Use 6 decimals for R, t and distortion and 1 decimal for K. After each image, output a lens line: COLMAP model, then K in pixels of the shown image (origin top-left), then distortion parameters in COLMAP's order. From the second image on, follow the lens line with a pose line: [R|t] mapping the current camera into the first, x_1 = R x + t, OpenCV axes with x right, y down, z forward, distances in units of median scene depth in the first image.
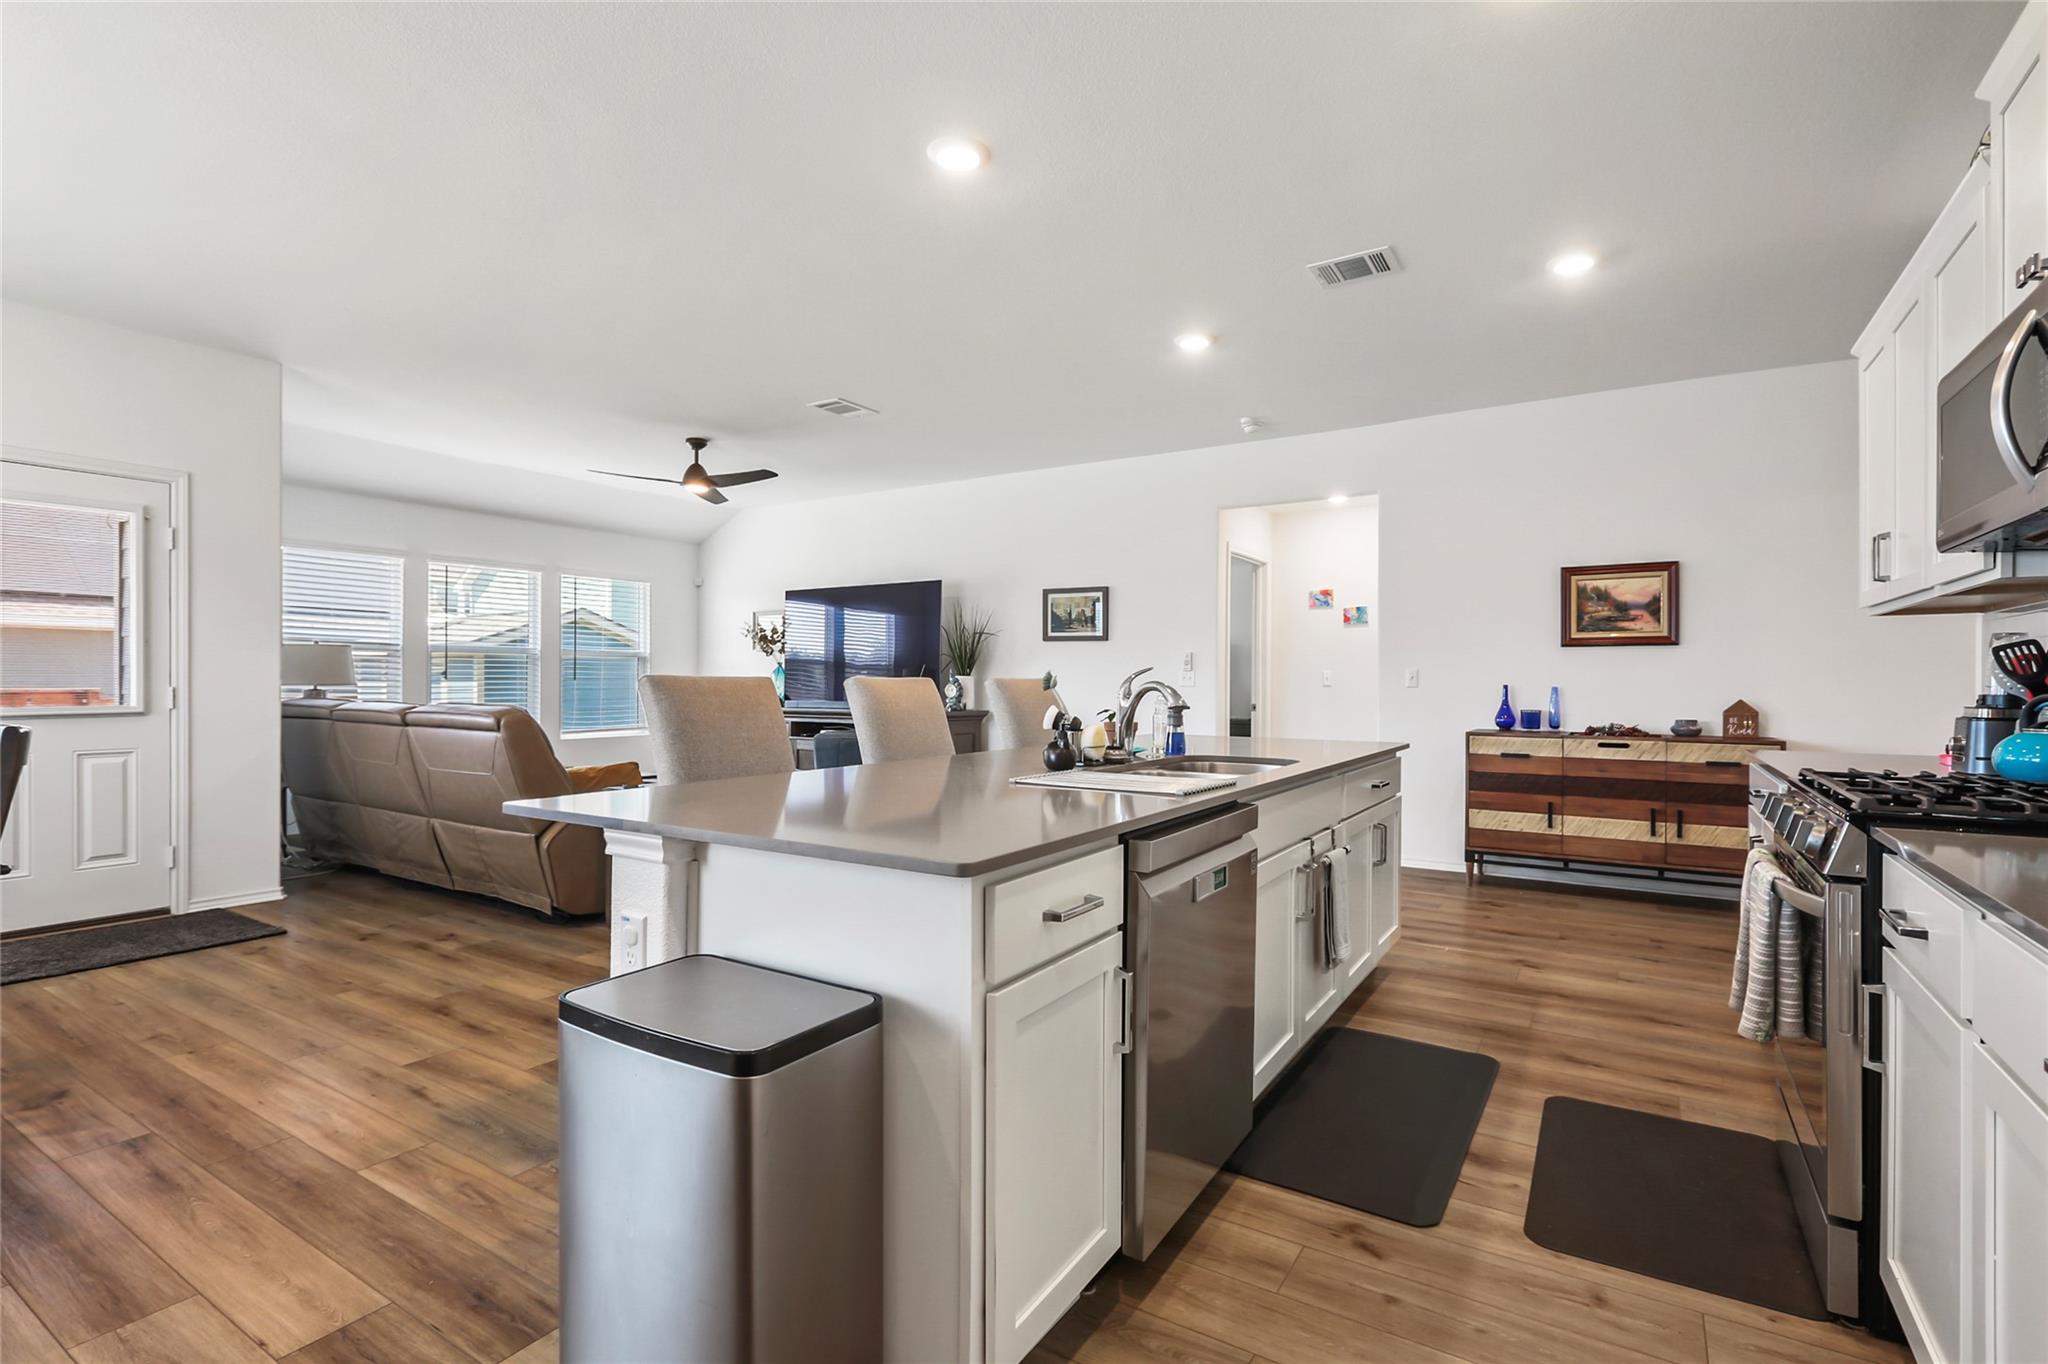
lens RADIAL K [[959.0, 0, 1018.0], [0, 959.0, 687.8], [0, 0, 1]] dist [0.010634, -0.003229]
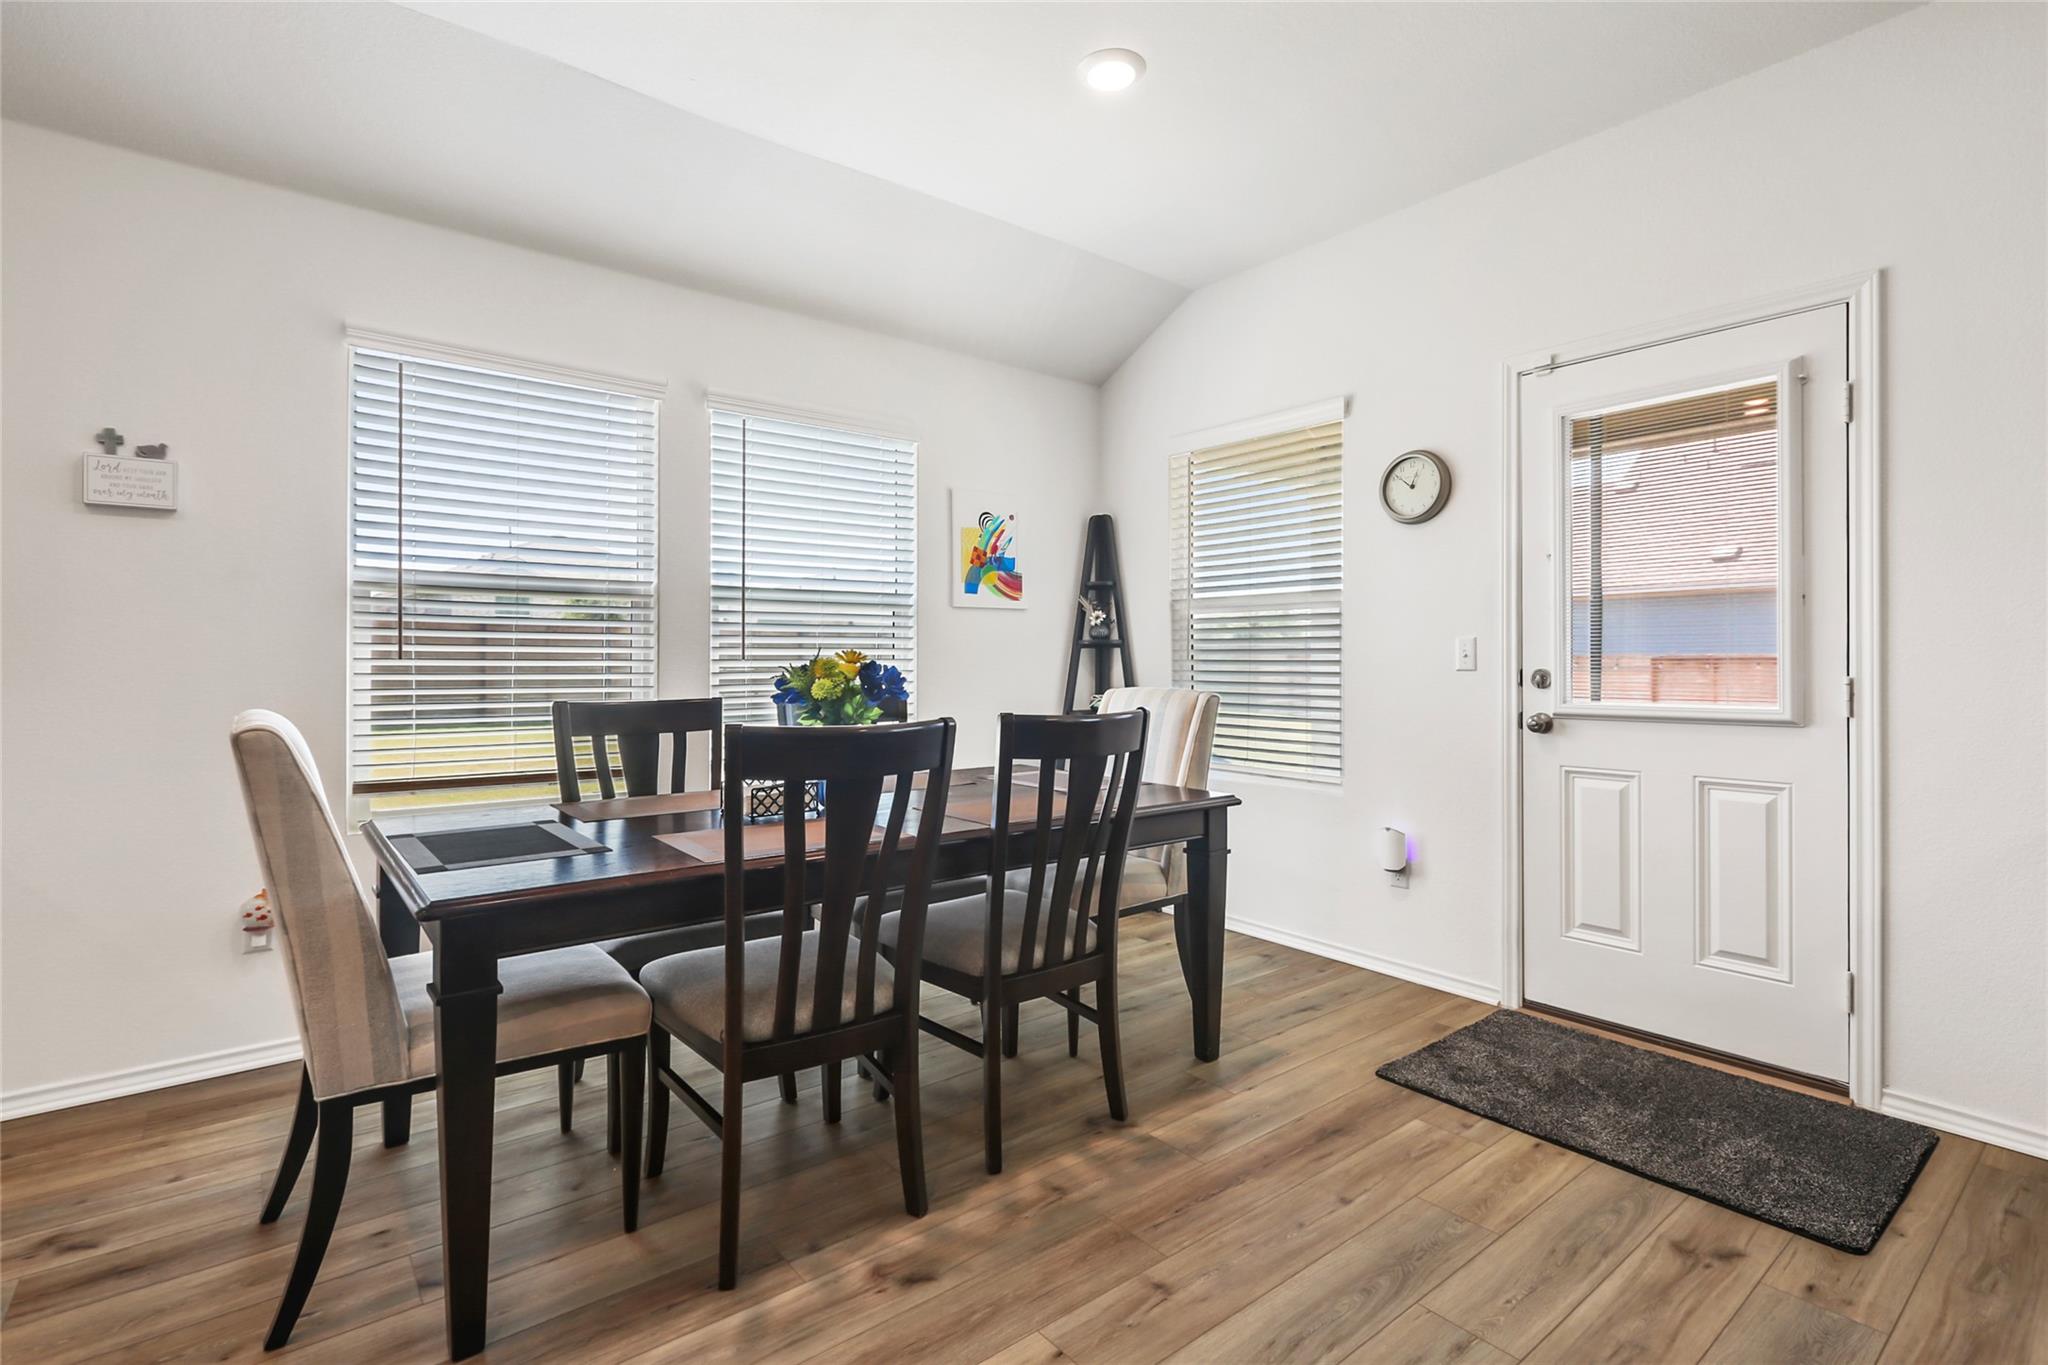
lens RADIAL K [[959.0, 0, 1035.3], [0, 959.0, 648.9], [0, 0, 1]] dist [0.010634, -0.003229]
pose [[-0.318977, -0.016116, -0.947625, -0.300981], [-0.013905, 0.999827, -0.012323, -0.005576], [0.947660, 0.009246, -0.319146, 1.017485]]
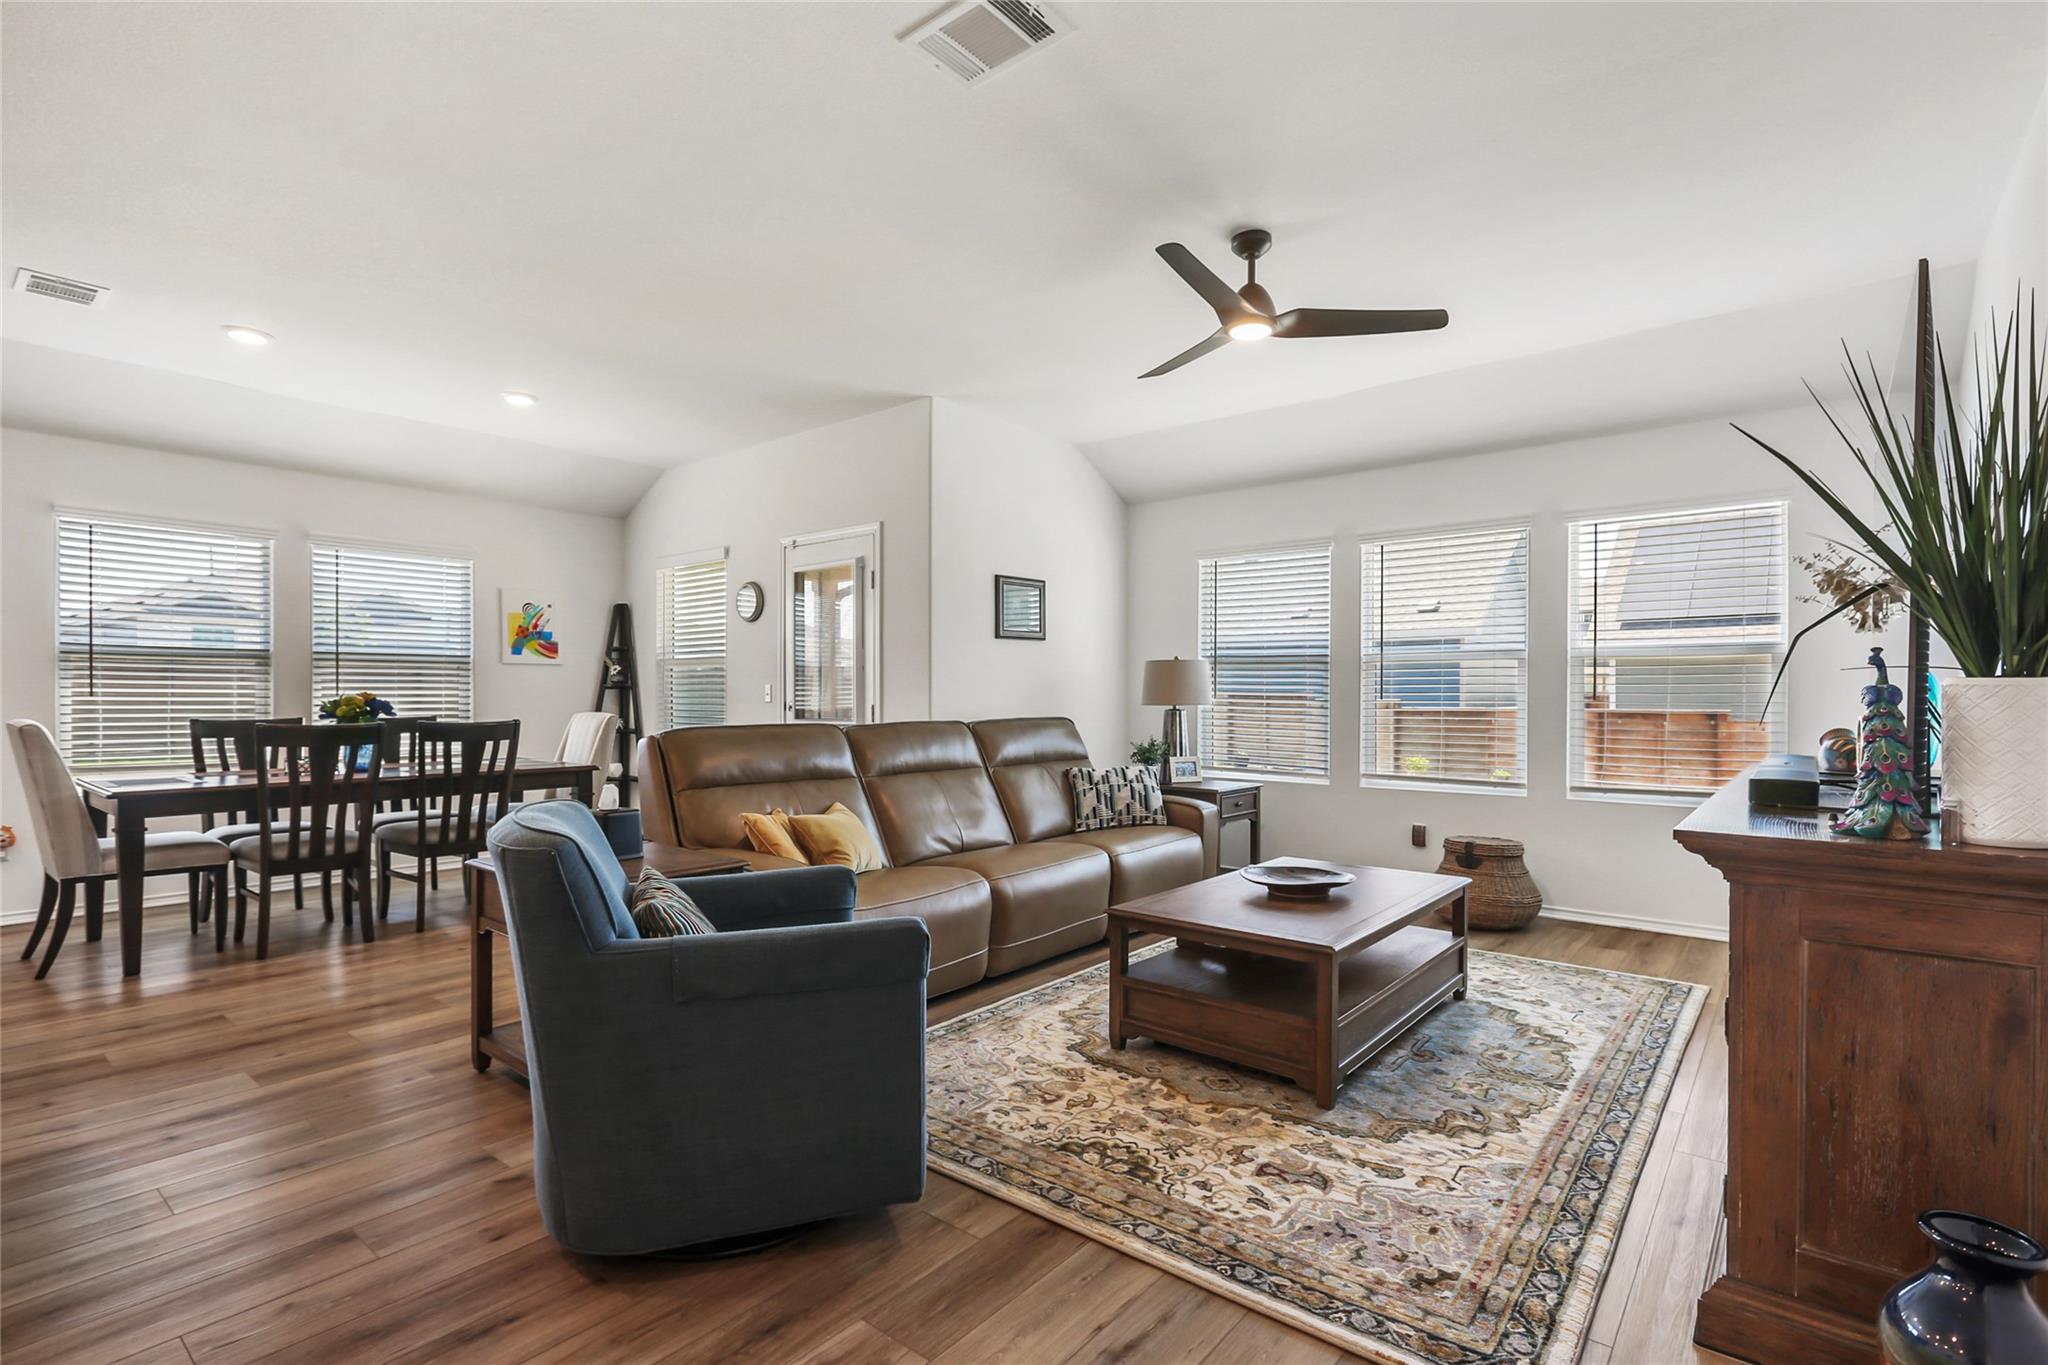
lens RADIAL K [[959.0, 0, 1049.0], [0, 959.0, 699.5], [0, 0, 1]] dist [0.010634, -0.003229]
pose [[-0.116686, -0.002258, -0.993166, 0.375617], [-0.013168, 0.999913, -0.000727, -0.012290], [0.993082, 0.012993, -0.116706, 1.850157]]
